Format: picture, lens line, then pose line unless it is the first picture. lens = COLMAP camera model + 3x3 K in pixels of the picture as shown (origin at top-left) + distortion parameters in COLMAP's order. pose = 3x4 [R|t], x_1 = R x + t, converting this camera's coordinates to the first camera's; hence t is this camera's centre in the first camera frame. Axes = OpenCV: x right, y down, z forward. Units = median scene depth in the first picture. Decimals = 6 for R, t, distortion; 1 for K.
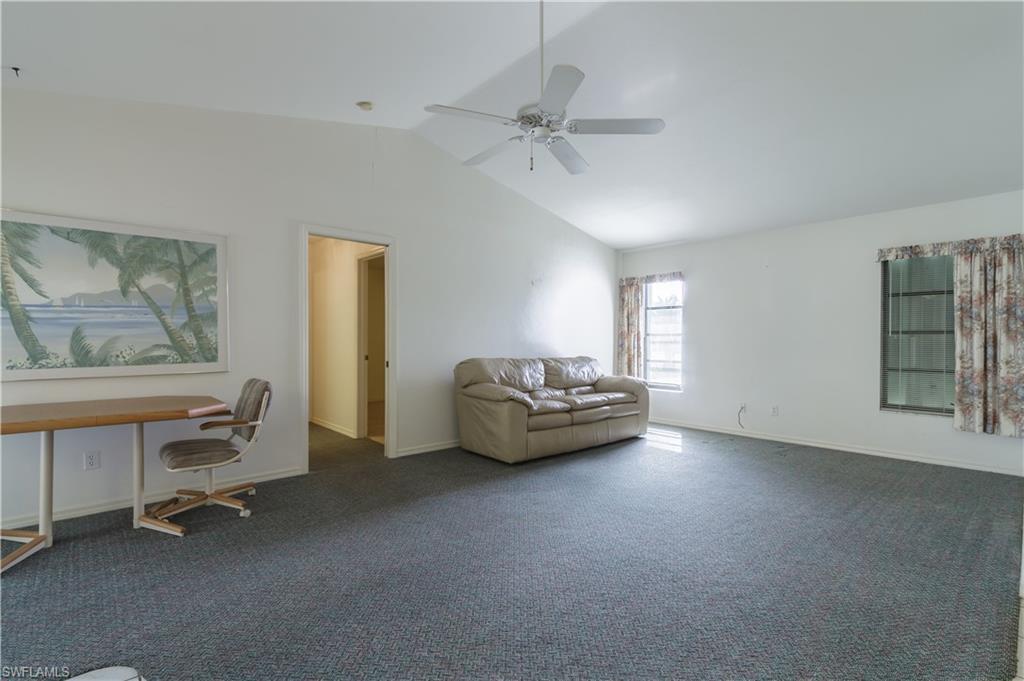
lens RADIAL K [[475.4, 0, 513.4], [0, 475.4, 341.2], [0, 0, 1]] dist [0.000046, 0.000708]
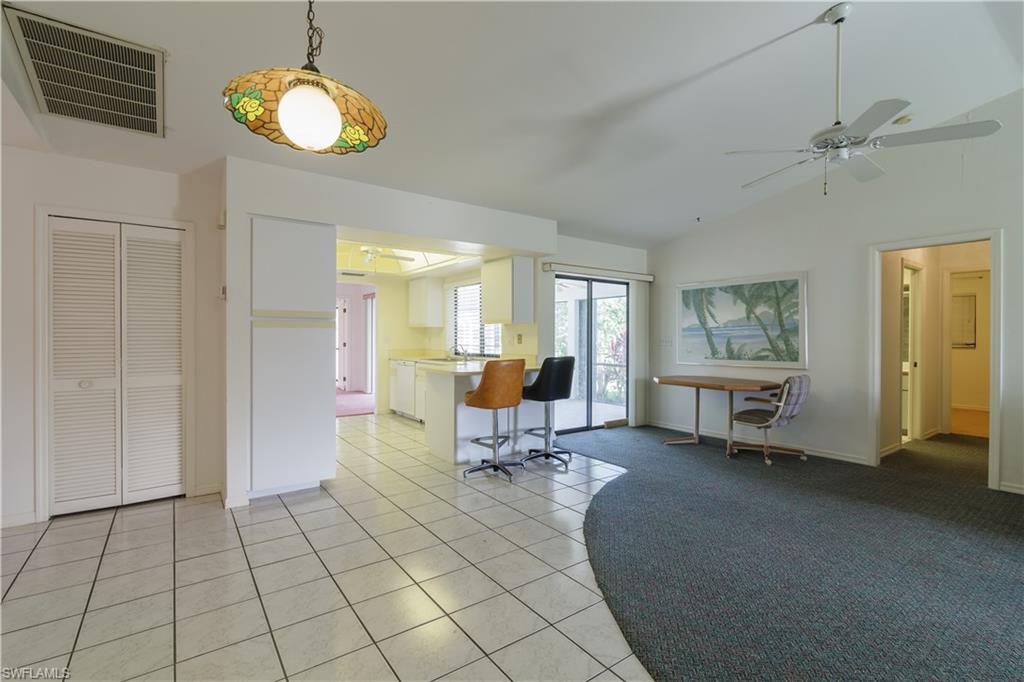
lens RADIAL K [[475.4, 0, 510.7], [0, 475.4, 337.7], [0, 0, 1]] dist [0.000046, 0.000708]
pose [[-0.117267, 0.001262, -0.993100, 0.951763], [-0.007136, 0.999972, 0.002113, -0.027202], [0.993075, 0.007334, -0.117255, 0.338183]]
